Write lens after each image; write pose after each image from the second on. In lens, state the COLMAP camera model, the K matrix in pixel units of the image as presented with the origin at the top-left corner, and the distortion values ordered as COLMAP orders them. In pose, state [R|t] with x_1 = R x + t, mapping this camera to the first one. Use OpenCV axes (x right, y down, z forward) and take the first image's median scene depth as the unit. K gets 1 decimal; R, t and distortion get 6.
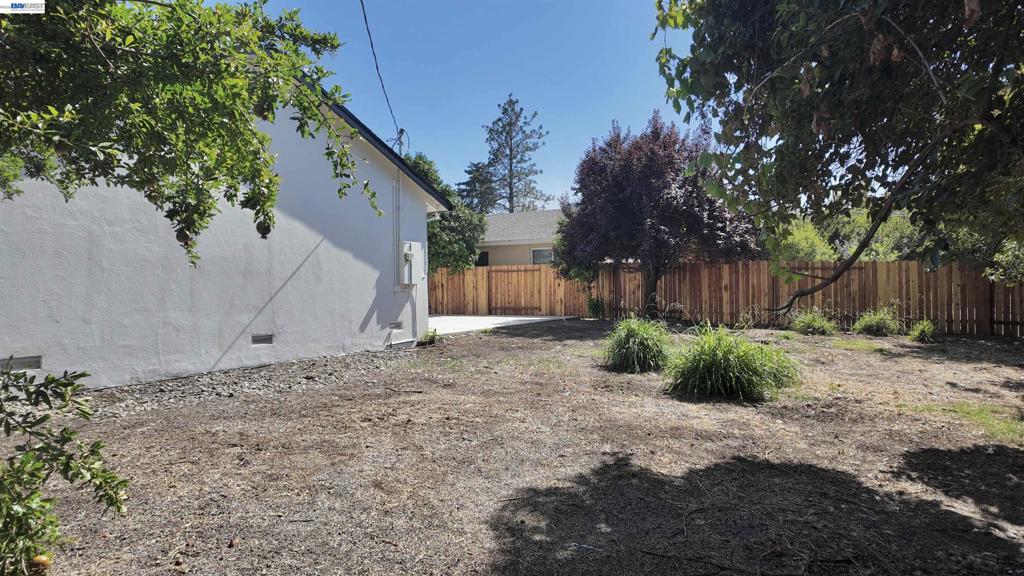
lens RADIAL K [[598.0, 0, 512.0], [0, 598.0, 288.0], [0, 0, 1]] dist [0.001834, -0.000673]
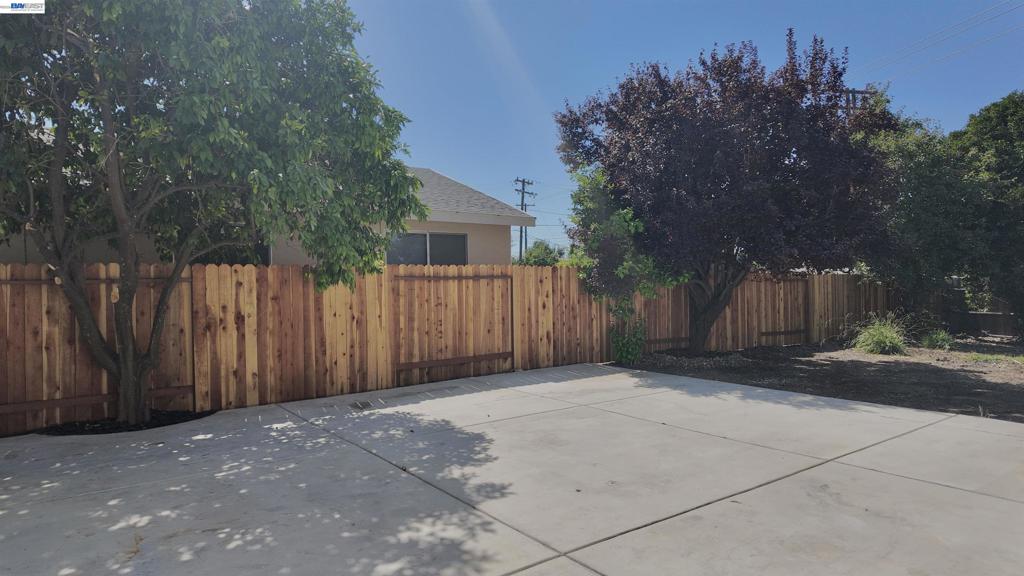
lens RADIAL K [[598.0, 0, 512.0], [0, 598.0, 288.0], [0, 0, 1]] dist [0.001834, -0.000673]
pose [[0.349111, -0.001248, 0.937081, -0.394634], [0.016810, 0.999847, -0.004931, -0.017768], [-0.936931, 0.017474, 0.349078, 0.795781]]
